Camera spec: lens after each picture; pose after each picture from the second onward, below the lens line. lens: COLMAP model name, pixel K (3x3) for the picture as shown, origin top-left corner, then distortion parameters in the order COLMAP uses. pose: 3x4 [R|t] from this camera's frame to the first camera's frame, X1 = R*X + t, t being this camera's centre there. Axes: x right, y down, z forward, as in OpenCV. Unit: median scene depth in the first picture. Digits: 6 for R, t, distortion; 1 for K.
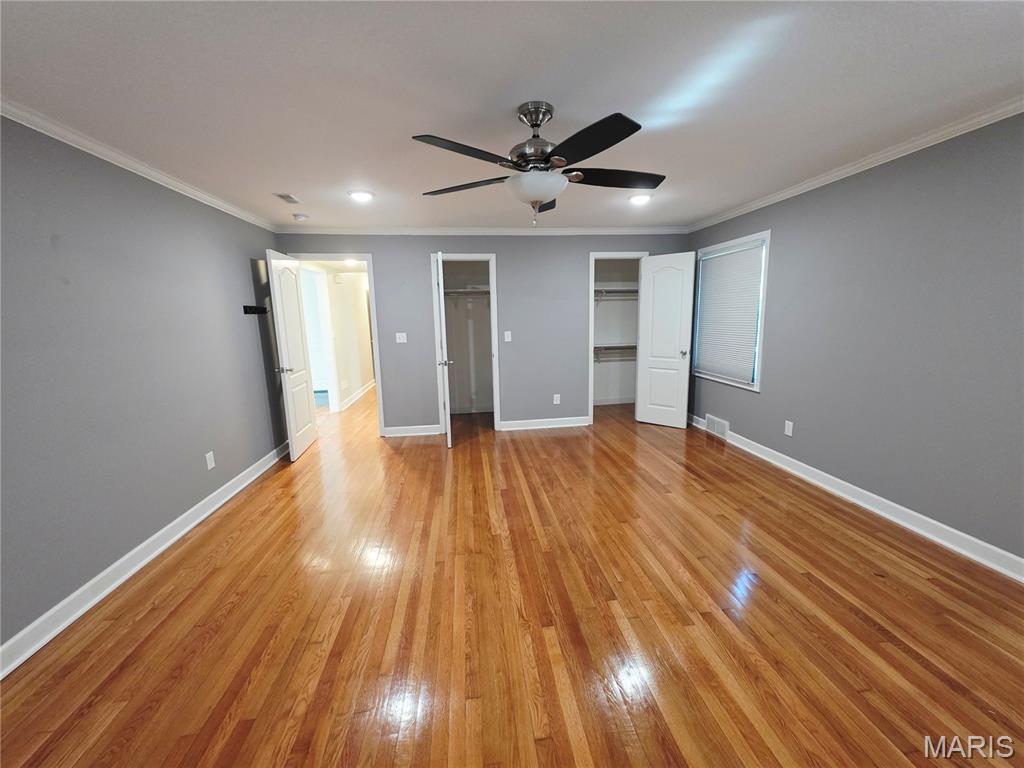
lens RADIAL K [[412.6, 0, 513.4], [0, 412.6, 381.4], [0, 0, 1]] dist [-0.002056, -0.000458]
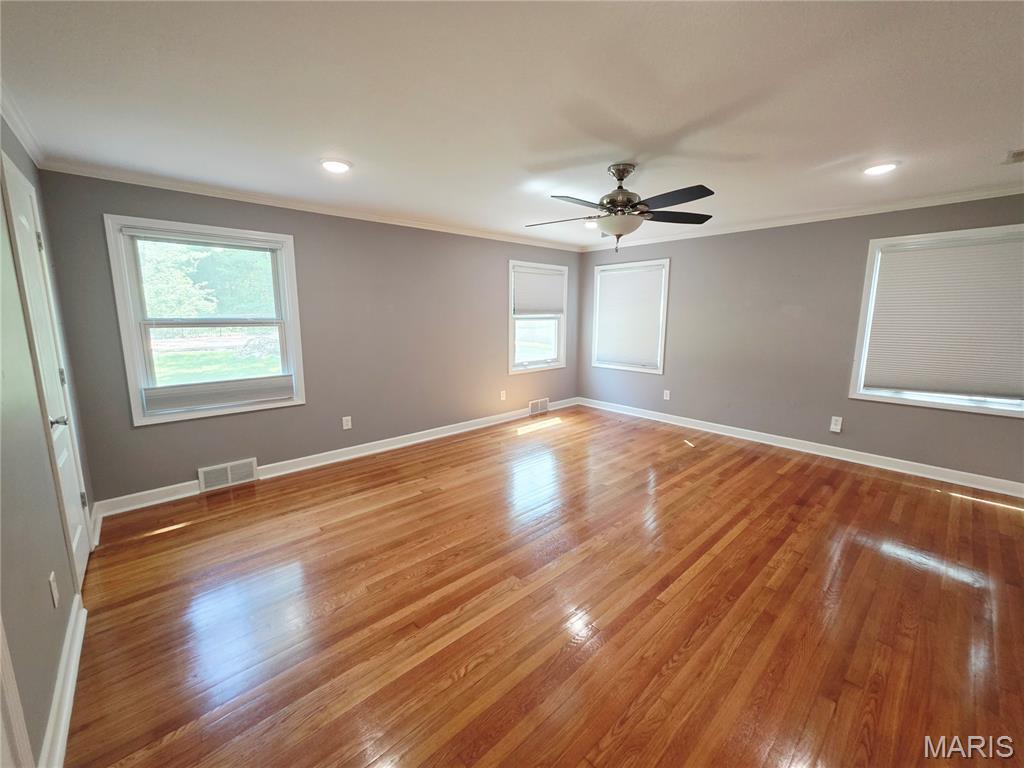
lens RADIAL K [[412.6, 0, 513.9], [0, 412.6, 382.5], [0, 0, 1]] dist [-0.002056, -0.000458]
pose [[-0.580844, -0.119772, 0.805155, -0.511714], [0.142152, 0.958993, 0.245206, -0.209861], [-0.801507, 0.256881, -0.539999, 1.233174]]
